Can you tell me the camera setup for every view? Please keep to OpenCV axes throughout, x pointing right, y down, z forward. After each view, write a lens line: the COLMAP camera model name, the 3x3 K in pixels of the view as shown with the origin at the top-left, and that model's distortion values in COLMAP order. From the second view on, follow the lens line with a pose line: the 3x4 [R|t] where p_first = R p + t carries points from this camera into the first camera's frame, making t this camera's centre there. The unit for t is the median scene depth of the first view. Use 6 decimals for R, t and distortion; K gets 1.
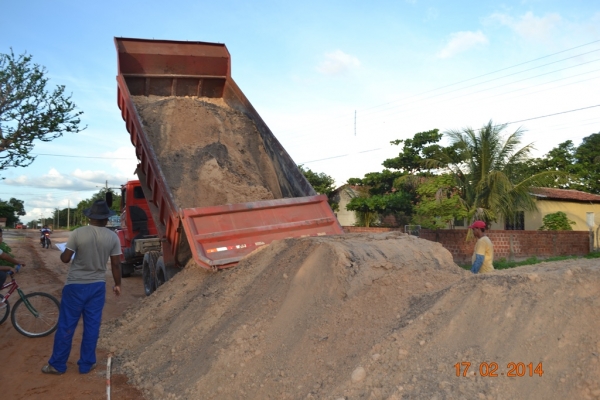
lens RADIAL K [[492.4, 0, 311.5], [0, 492.4, 200.5], [0, 0, 1]] dist [-0.002063, 0.013080]
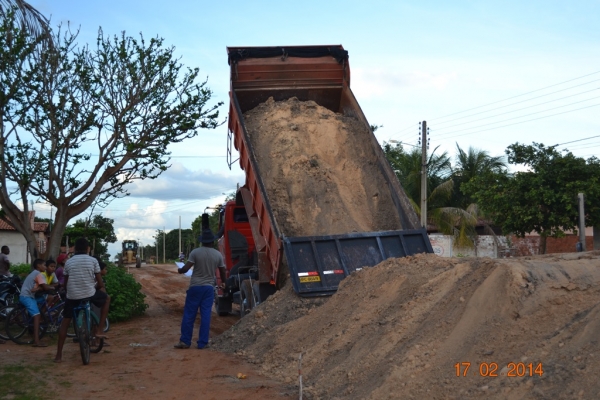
lens RADIAL K [[935.4, 0, 290.3], [0, 935.4, 195.3], [0, 0, 1]] dist [-0.032657, 0.000000]
pose [[0.946371, -0.036574, -0.321007, 0.083810], [0.032627, 0.999311, -0.017666, -0.009567], [0.321432, 0.006245, 0.946912, -0.309439]]
